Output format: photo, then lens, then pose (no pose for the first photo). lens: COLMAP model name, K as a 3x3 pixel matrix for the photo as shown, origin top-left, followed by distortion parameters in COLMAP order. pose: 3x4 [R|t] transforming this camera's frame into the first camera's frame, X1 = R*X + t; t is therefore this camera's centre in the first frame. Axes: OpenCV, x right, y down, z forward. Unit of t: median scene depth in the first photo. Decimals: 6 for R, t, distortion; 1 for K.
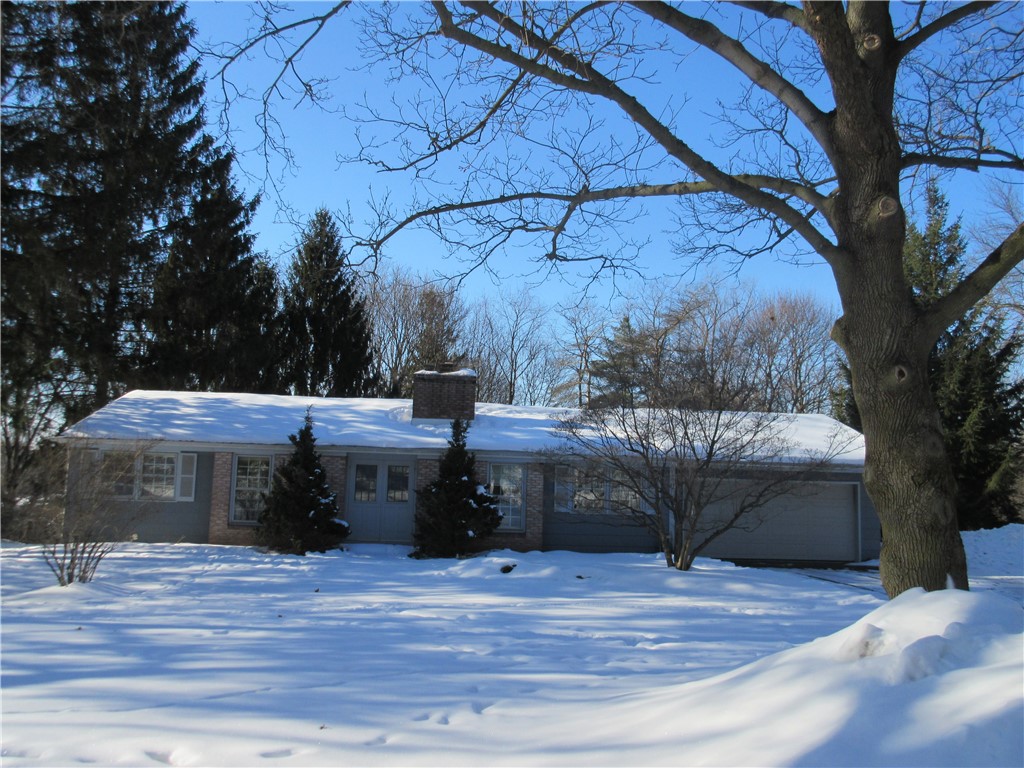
lens RADIAL K [[855.6, 0, 512.0], [0, 855.6, 384.5], [0, 0, 1]] dist [-0.017384, -0.001030]
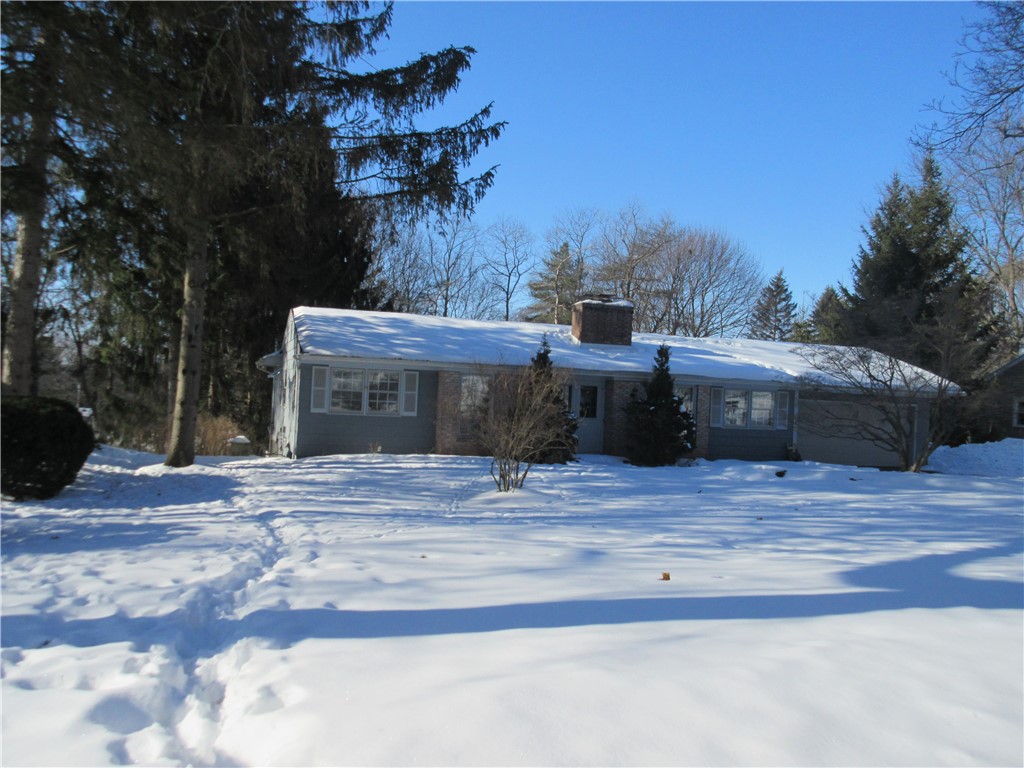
lens RADIAL K [[855.6, 0, 511.9], [0, 855.6, 382.8], [0, 0, 1]] dist [-0.017384, -0.001030]
pose [[0.970416, 0.017237, 0.240825, -0.515027], [-0.041175, 0.994652, 0.094723, -0.011695], [-0.237904, -0.101837, 0.965935, -0.063953]]
